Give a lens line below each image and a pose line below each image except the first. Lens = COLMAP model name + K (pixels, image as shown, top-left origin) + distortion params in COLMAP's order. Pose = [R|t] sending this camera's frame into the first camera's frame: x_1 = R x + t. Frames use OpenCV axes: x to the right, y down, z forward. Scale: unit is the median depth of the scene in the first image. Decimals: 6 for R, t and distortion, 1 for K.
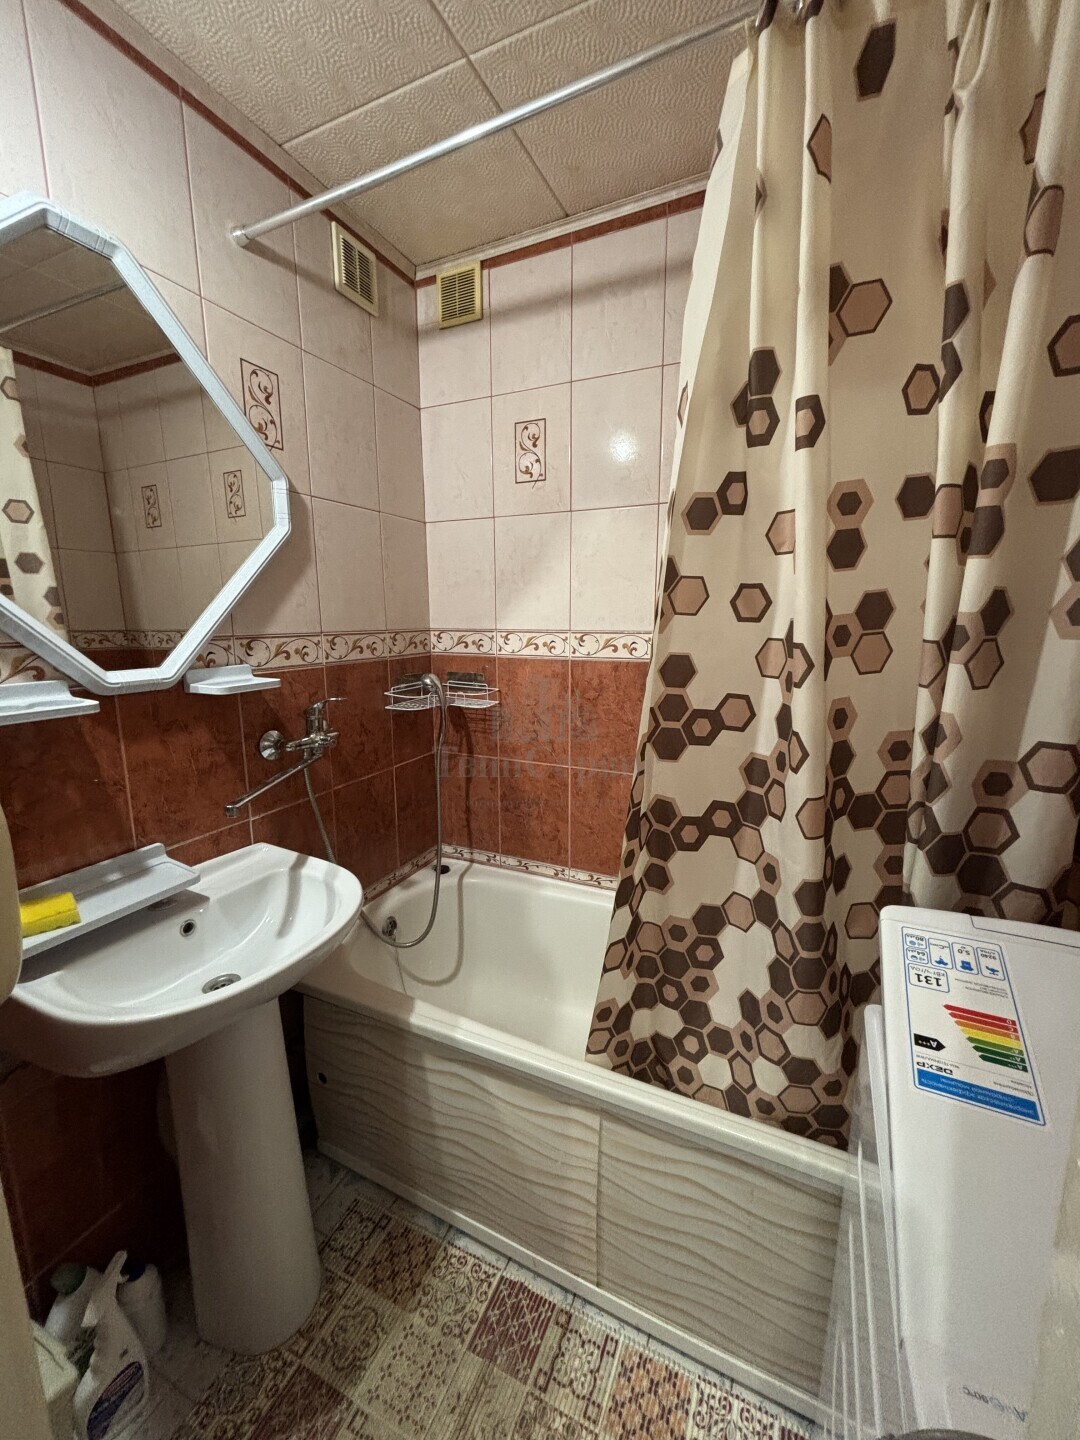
lens RADIAL K [[576.5, 0, 540.0], [0, 576.5, 720.0], [0, 0, 1]] dist [-0.000049, -0.008670]
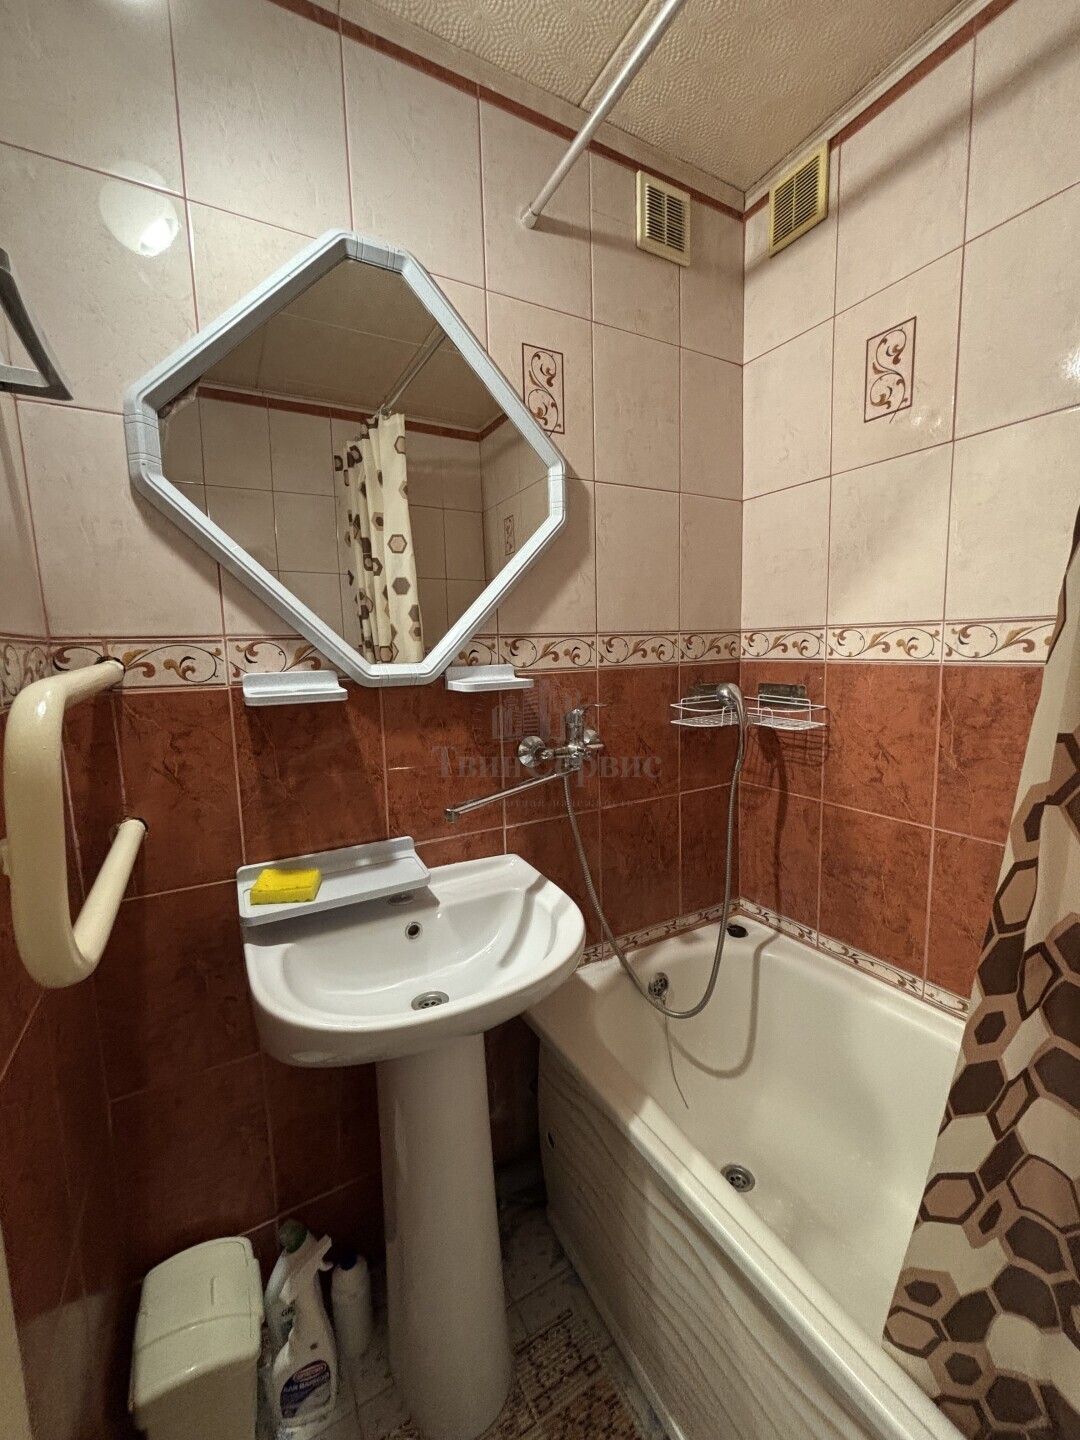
lens RADIAL K [[580.2, 0, 534.2], [0, 580.2, 718.6], [0, 0, 1]] dist [-0.007254, 0.000365]
pose [[0.807569, 0.053265, -0.587363, 0.078069], [-0.080748, 0.996521, -0.020651, 0.008253], [0.584219, 0.064105, 0.809060, 0.230380]]
